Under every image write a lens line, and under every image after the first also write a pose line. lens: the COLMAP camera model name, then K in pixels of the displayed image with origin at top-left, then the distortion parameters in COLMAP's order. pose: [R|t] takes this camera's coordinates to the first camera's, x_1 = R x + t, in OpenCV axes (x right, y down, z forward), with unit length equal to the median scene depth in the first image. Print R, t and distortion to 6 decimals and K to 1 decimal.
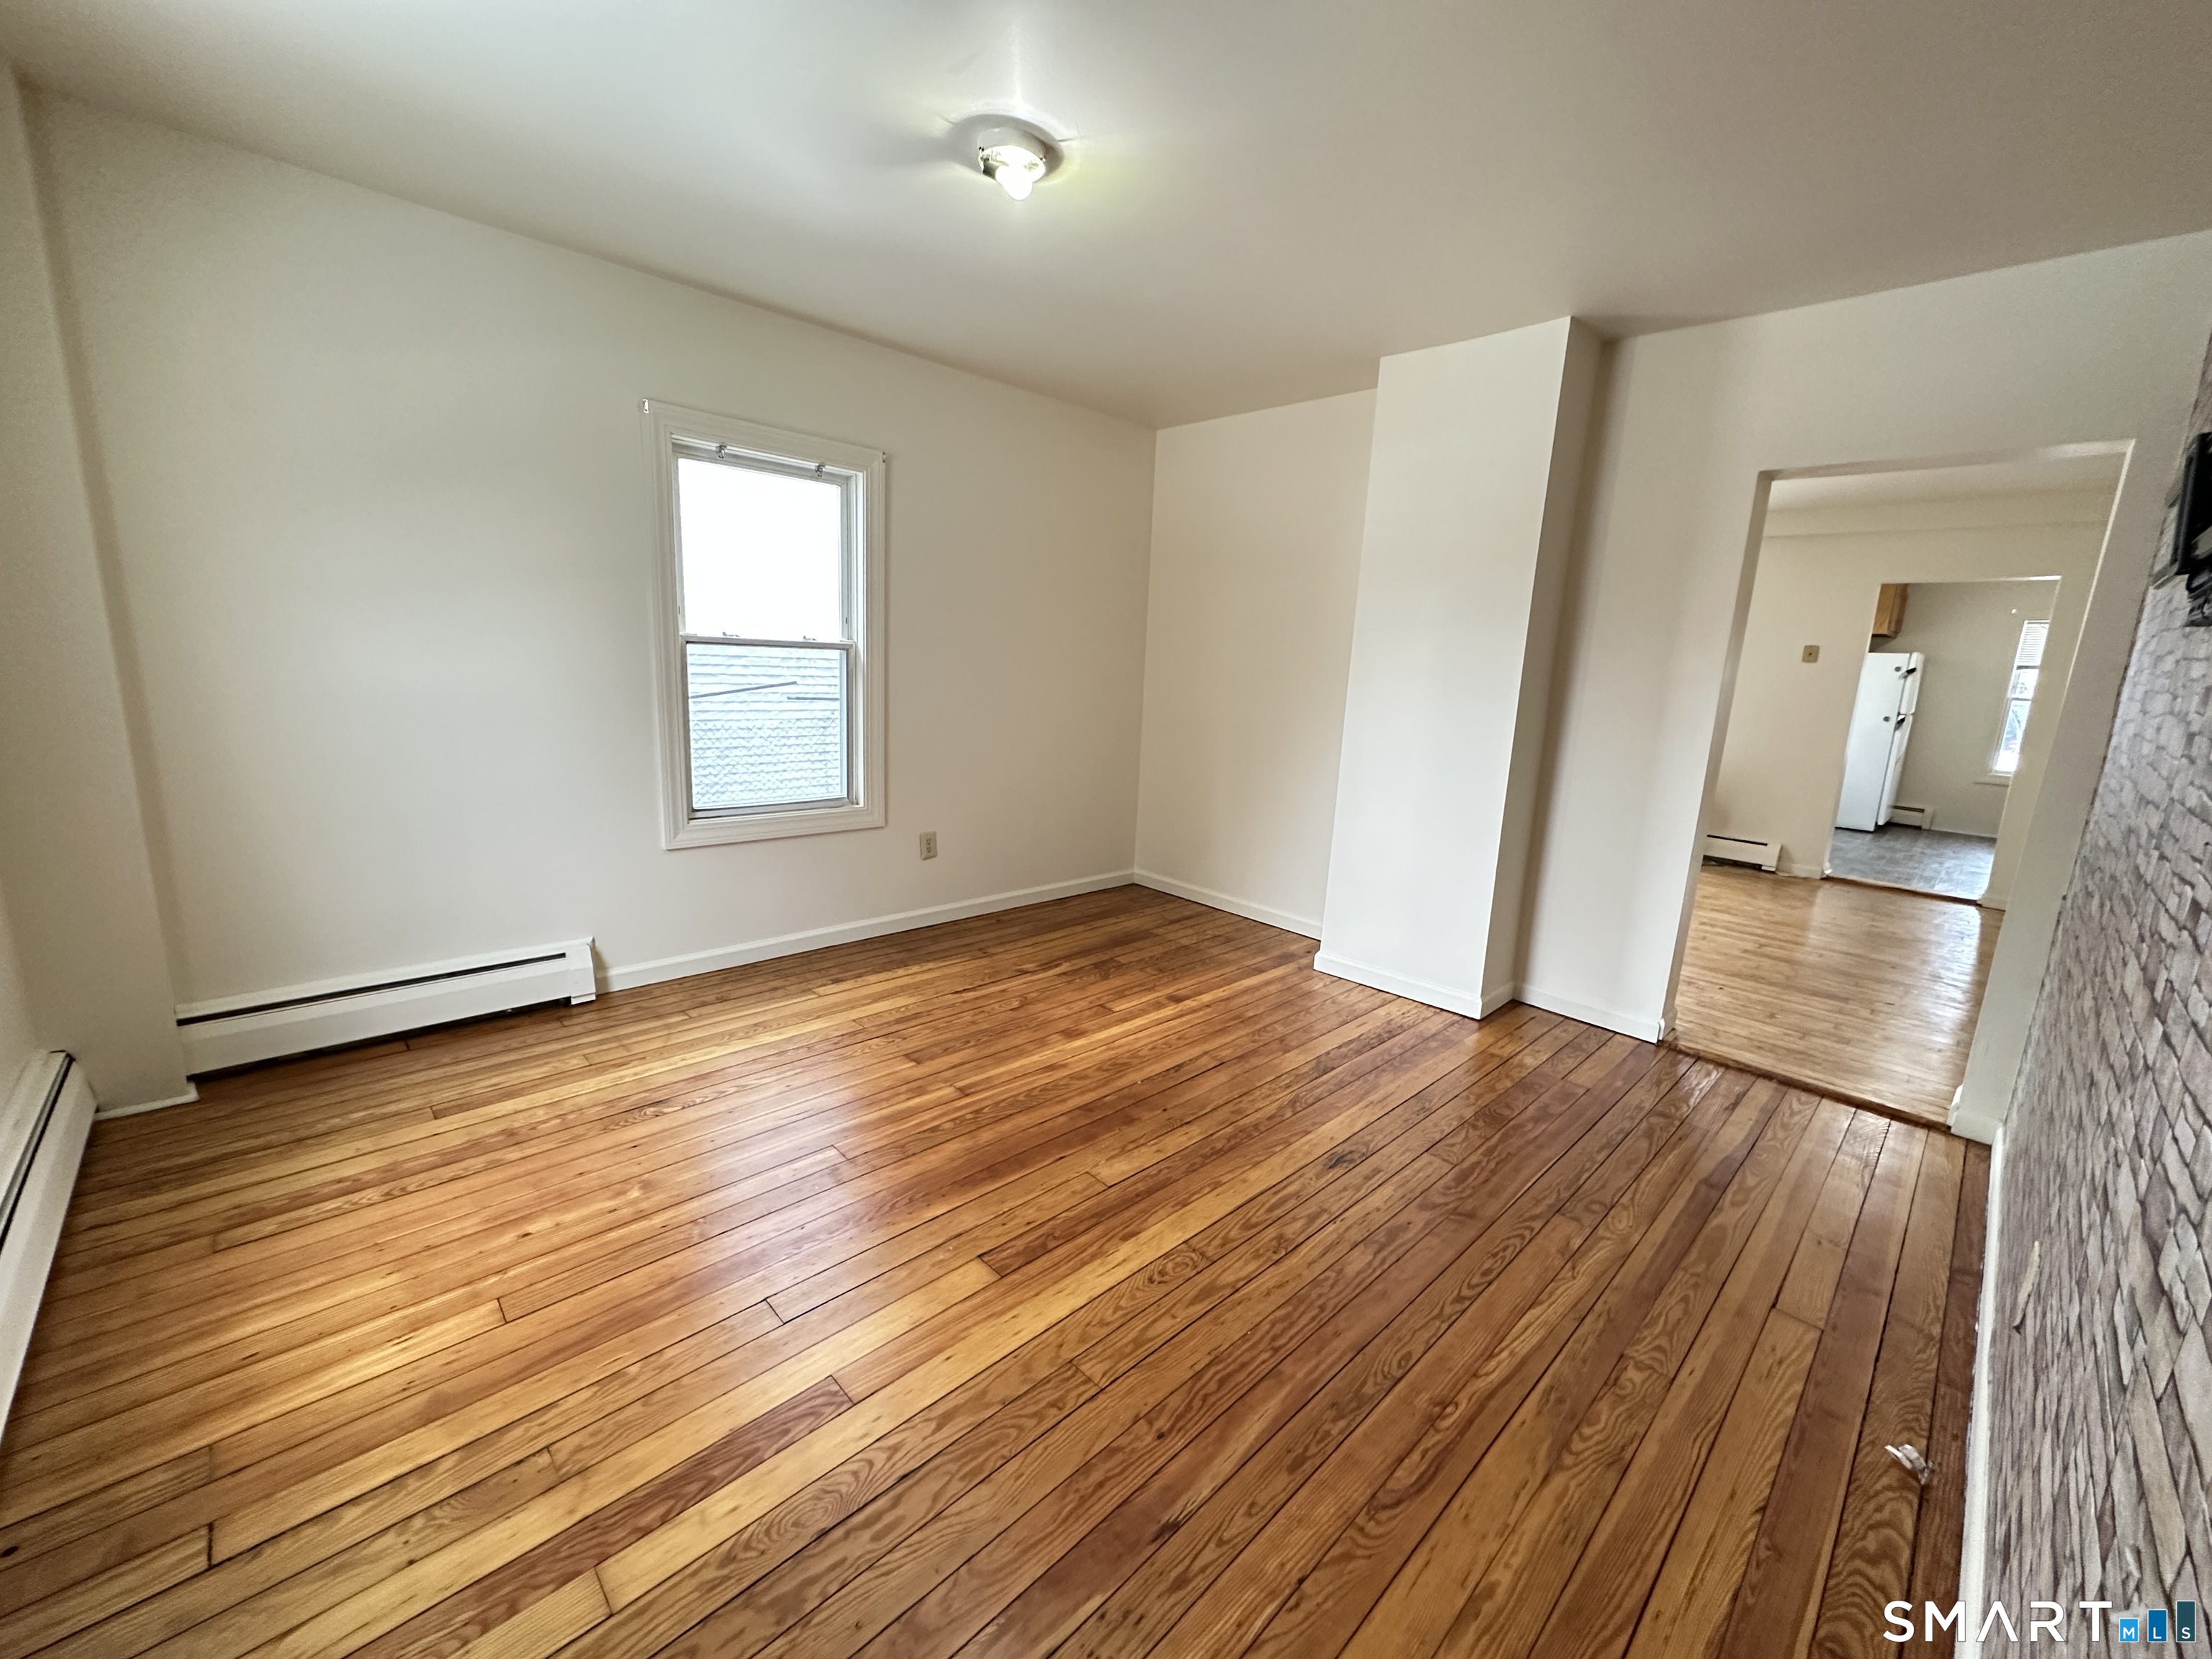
lens RADIAL K [[876.0, 0, 1110.2], [0, 876.0, 818.9], [0, 0, 1]] dist [-0.001306, 0.000273]
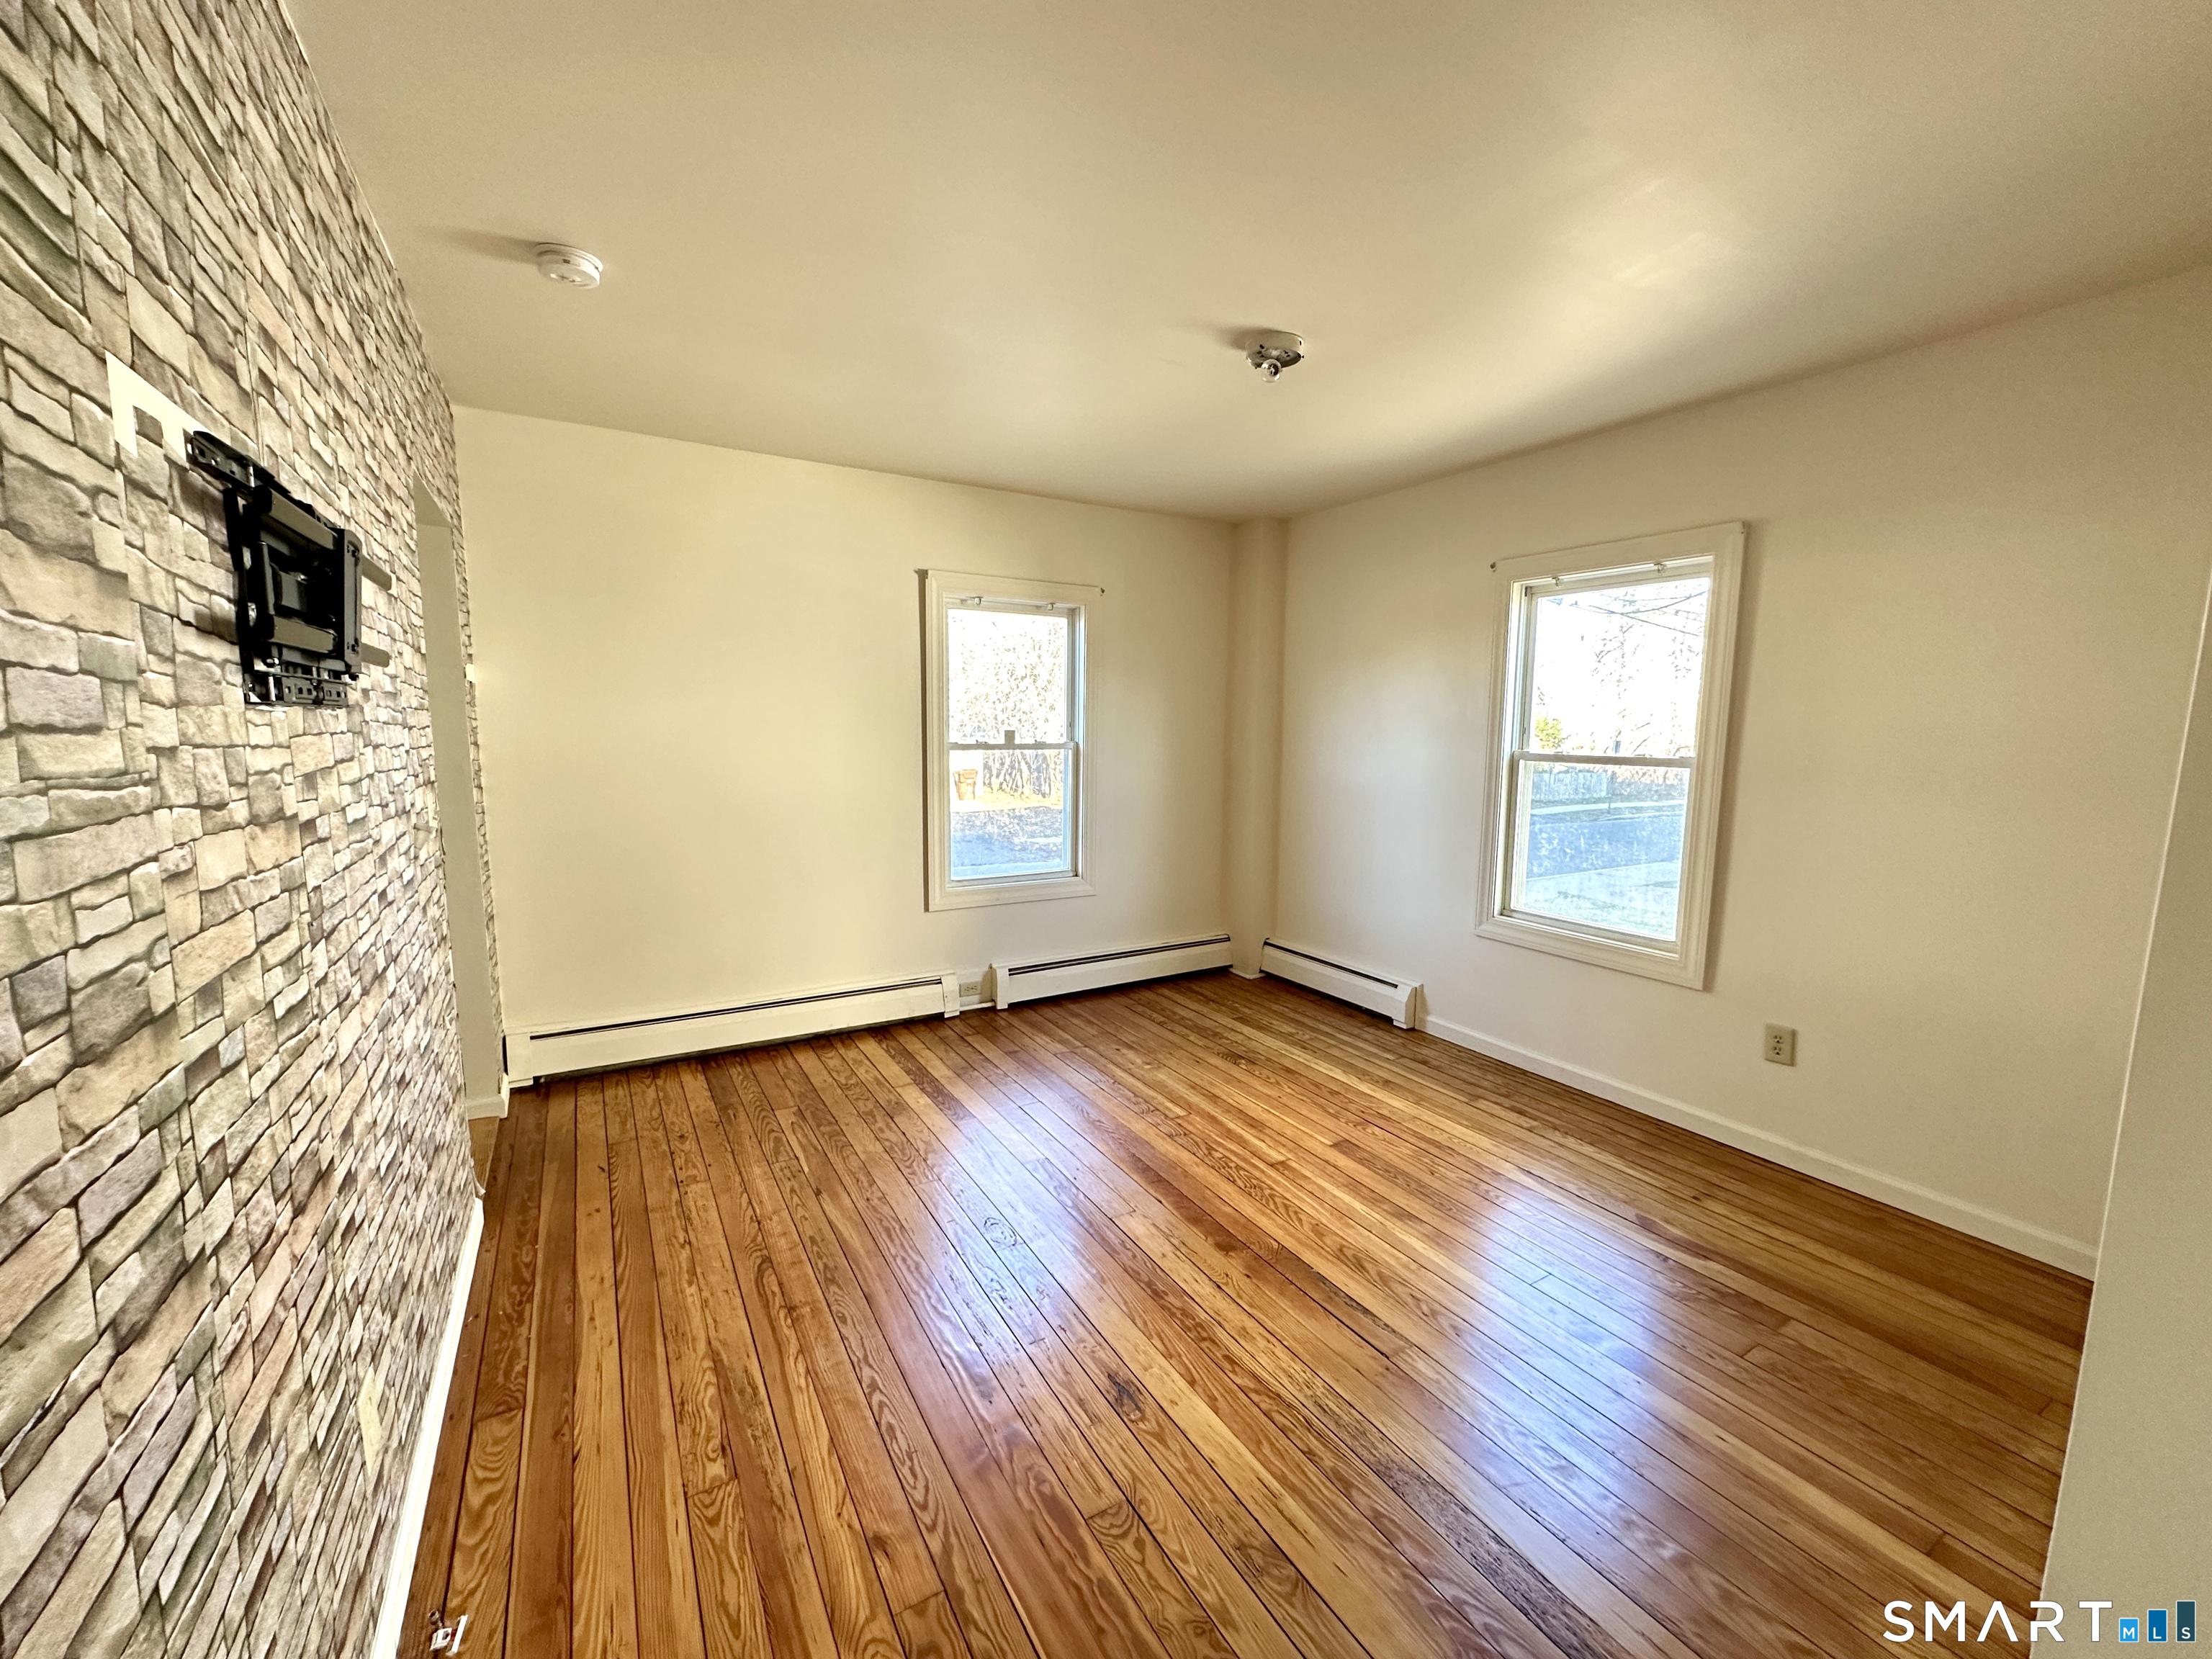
lens RADIAL K [[876.0, 0, 1112.0], [0, 876.0, 827.9], [0, 0, 1]] dist [-0.001306, 0.000273]
pose [[-0.223599, 0.069097, -0.972229, 0.813909], [-0.198609, 0.973326, 0.114852, -0.158433], [0.954232, 0.218774, -0.203912, 0.848224]]
